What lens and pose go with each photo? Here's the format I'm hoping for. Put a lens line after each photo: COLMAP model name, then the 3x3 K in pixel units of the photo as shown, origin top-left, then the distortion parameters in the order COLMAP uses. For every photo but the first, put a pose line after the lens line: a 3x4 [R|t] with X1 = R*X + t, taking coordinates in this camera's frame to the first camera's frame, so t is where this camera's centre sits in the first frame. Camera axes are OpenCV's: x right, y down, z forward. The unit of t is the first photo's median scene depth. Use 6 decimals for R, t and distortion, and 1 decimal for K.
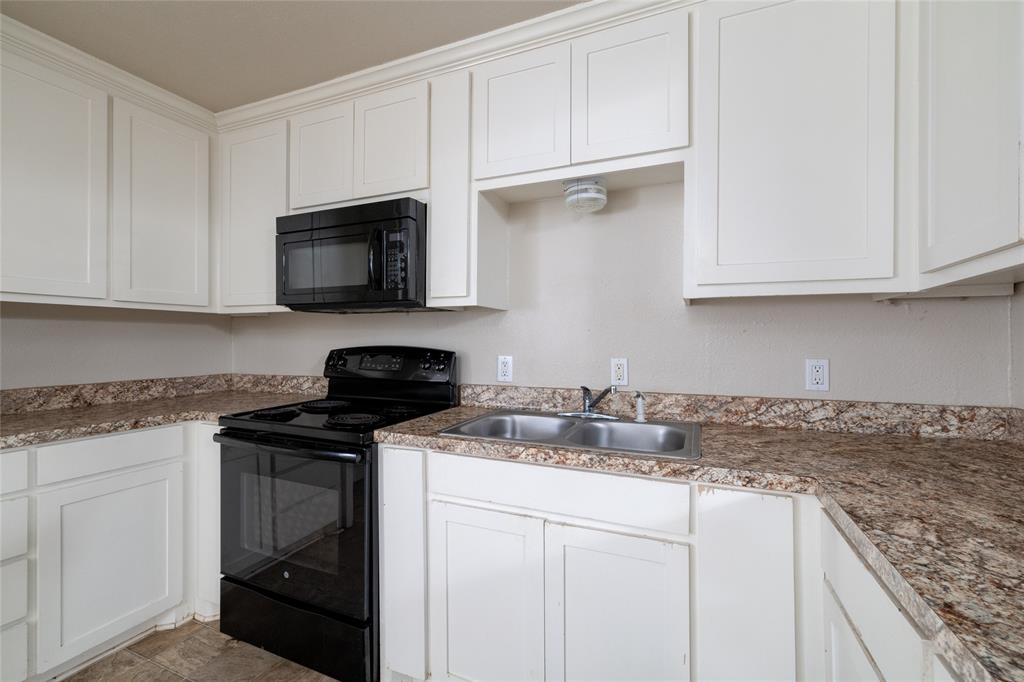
lens RADIAL K [[439.6, 0, 512.6], [0, 439.6, 337.6], [0, 0, 1]] dist [0.004619, 0.000217]
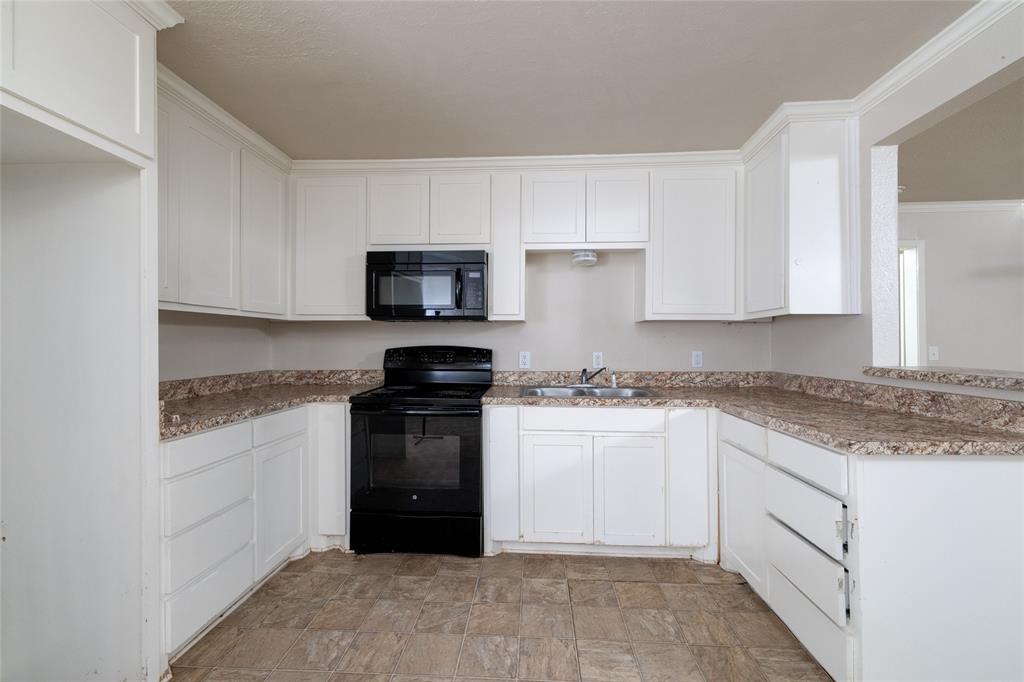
lens RADIAL K [[439.6, 0, 512.6], [0, 439.6, 337.6], [0, 0, 1]] dist [0.004619, 0.000217]
pose [[0.938999, 0.002558, 0.343911, -0.664326], [-0.001704, 0.999995, -0.002785, -0.004783], [-0.343916, 0.002029, 0.938998, -0.492095]]
